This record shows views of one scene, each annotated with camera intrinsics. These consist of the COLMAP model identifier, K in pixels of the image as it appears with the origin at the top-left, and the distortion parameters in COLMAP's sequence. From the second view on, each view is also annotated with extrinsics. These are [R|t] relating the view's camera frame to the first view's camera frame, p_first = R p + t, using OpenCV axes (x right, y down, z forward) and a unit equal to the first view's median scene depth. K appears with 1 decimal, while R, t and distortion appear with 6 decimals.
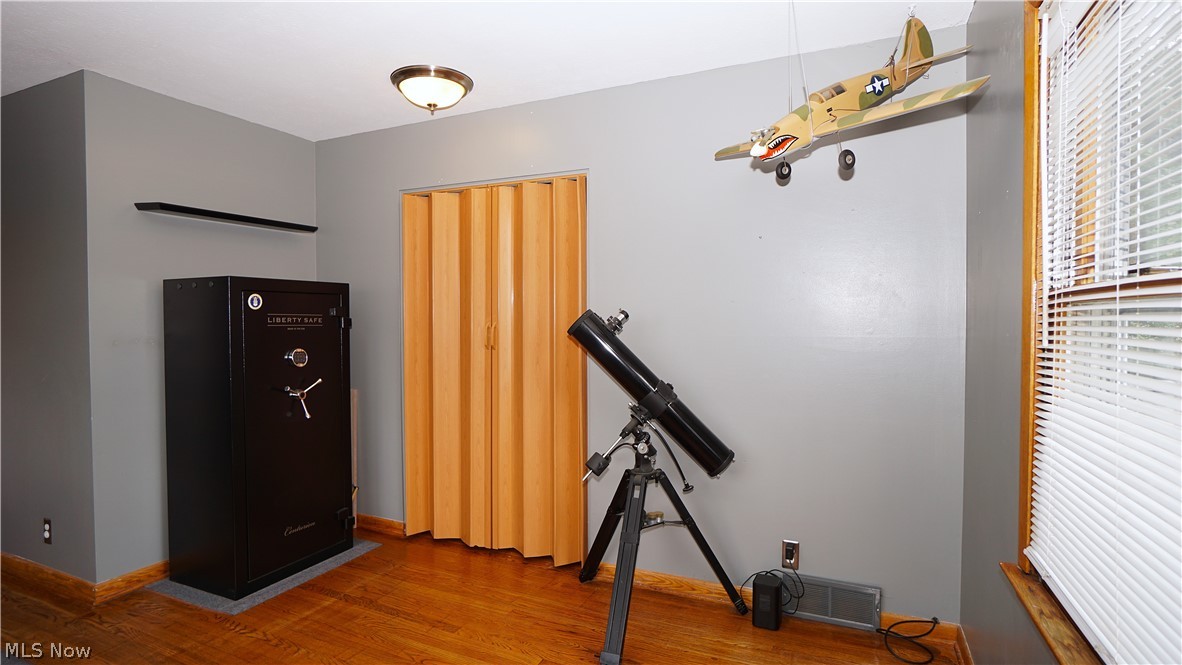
lens RADIAL K [[601.1, 0, 584.0], [0, 601.1, 335.8], [0, 0, 1]] dist [-0.015505, -0.000669]
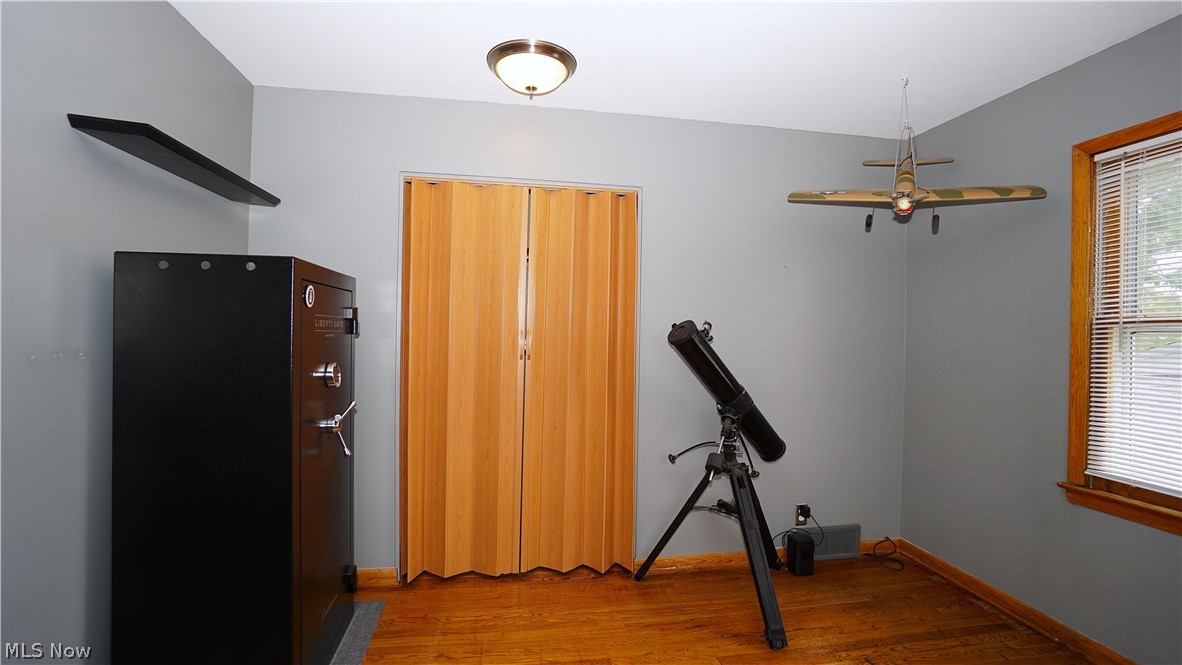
lens RADIAL K [[524.0, 0, 594.4], [0, 524.0, 331.2], [0, 0, 1]] dist [-0.037032, 0.004775]
pose [[0.817917, 0.014353, 0.575157, -0.620668], [-0.001056, 0.999725, -0.023446, -0.001265], [-0.575335, 0.018569, 0.817707, 0.311438]]
